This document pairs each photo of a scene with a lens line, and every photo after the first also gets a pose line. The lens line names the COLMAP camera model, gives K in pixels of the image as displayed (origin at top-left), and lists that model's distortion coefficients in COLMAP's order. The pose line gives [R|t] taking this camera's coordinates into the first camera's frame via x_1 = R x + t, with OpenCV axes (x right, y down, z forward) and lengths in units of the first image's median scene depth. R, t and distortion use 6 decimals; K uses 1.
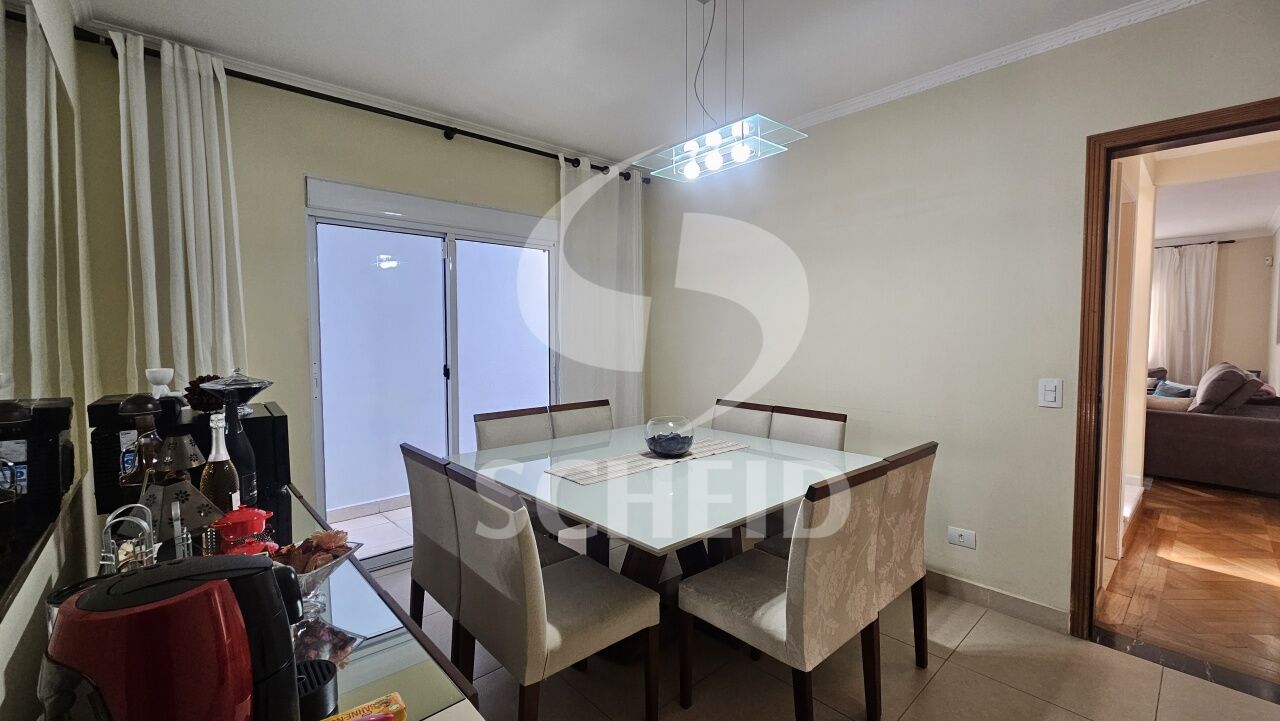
lens RADIAL K [[526.5, 0, 645.3], [0, 526.5, 358.8], [0, 0, 1]] dist [-0.001732, 0.000771]
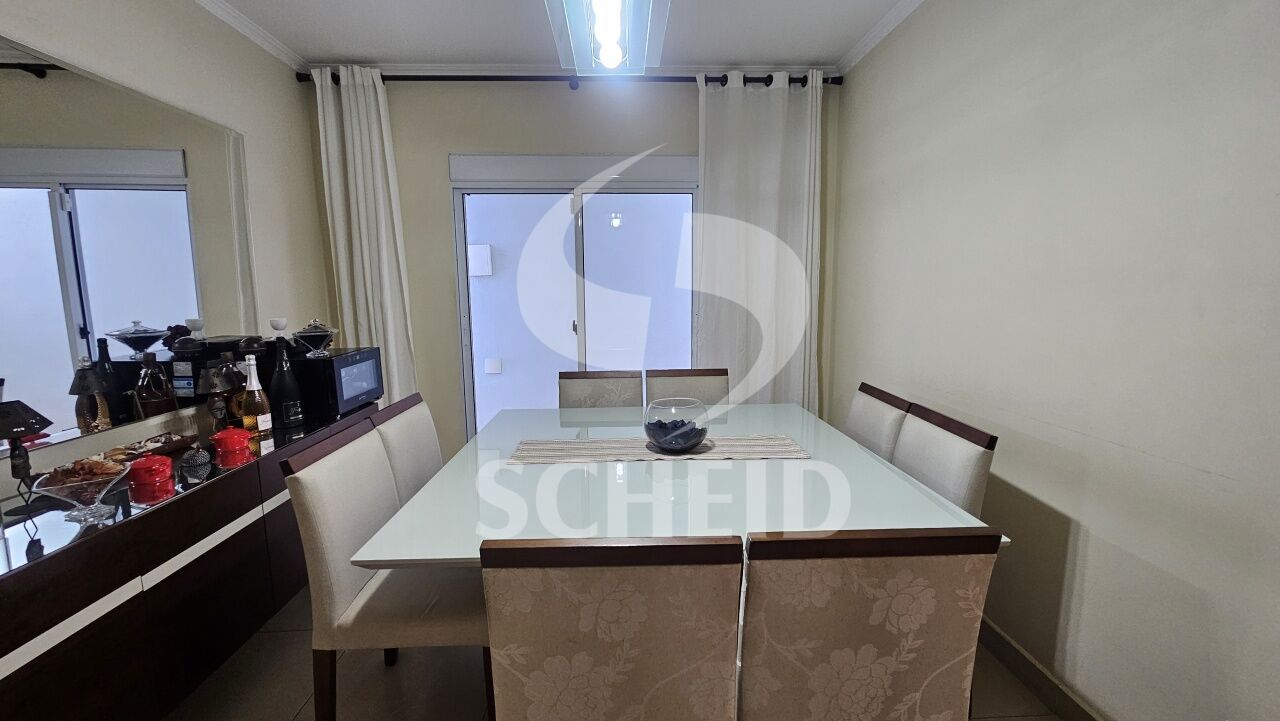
lens RADIAL K [[526.5, 0, 645.3], [0, 526.5, 358.8], [0, 0, 1]] dist [-0.001732, 0.000771]
pose [[0.770341, 0.080058, -0.632586, 0.452912], [-0.022993, 0.994929, 0.097914, -0.021450], [0.637217, -0.060882, 0.768276, 0.355729]]
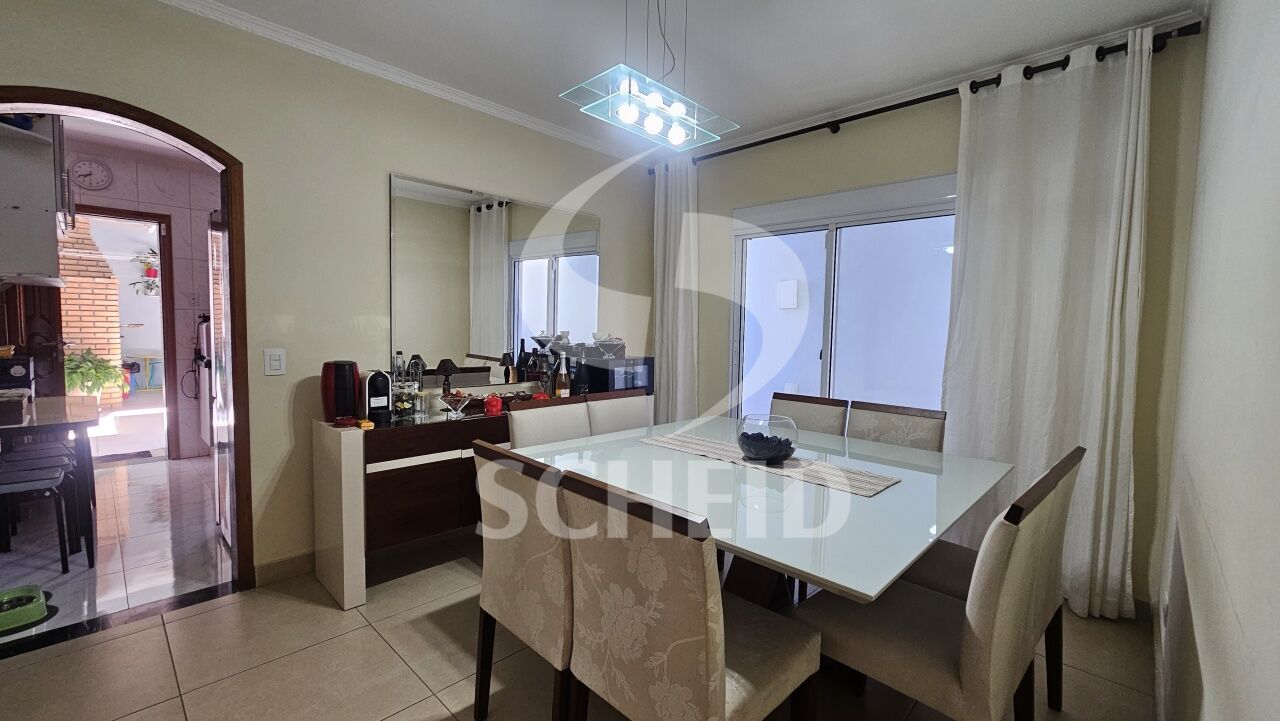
lens RADIAL K [[526.5, 0, 645.3], [0, 526.5, 358.8], [0, 0, 1]] dist [-0.001732, 0.000771]
pose [[0.060025, 0.068890, -0.995817, 0.783512], [-0.067870, 0.995589, 0.064783, -0.016770], [0.995887, 0.063697, 0.064436, 0.687996]]
